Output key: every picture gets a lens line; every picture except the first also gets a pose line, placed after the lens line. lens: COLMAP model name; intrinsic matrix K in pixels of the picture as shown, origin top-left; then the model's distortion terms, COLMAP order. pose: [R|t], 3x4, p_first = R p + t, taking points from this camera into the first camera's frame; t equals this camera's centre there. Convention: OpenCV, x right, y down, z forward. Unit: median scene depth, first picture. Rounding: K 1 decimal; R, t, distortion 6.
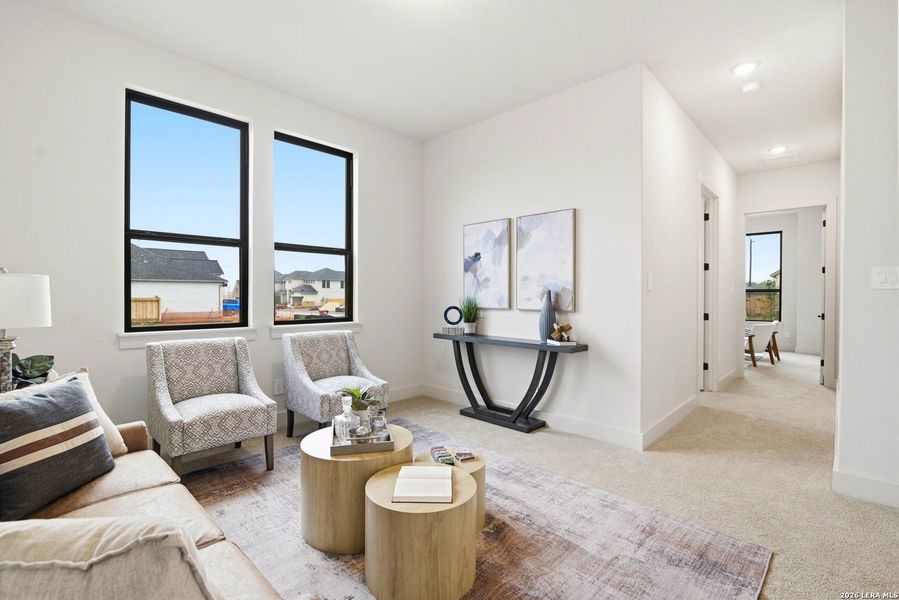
lens RADIAL K [[412.3, 0, 439.2], [0, 412.3, 300.4], [0, 0, 1]] dist [-0.017316, 0.000214]
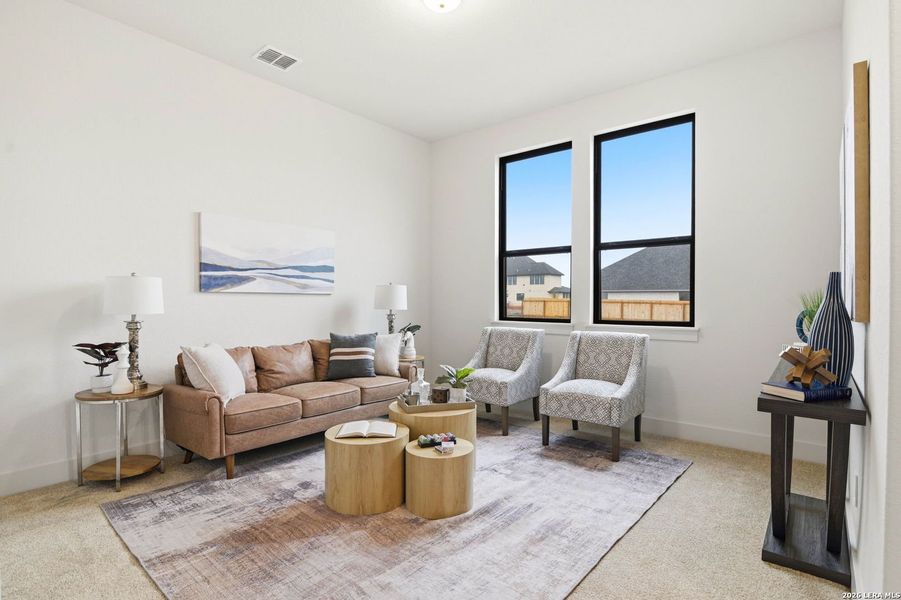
lens RADIAL K [[441.2, 0, 450.5], [0, 441.2, 300.0], [0, 0, 1]] dist [-0.001617, -0.000084]
pose [[0.099434, -0.000703, -0.995044, 0.748400], [-0.011305, 0.999934, -0.001837, 0.008506], [0.994980, 0.011432, 0.099419, 0.588349]]
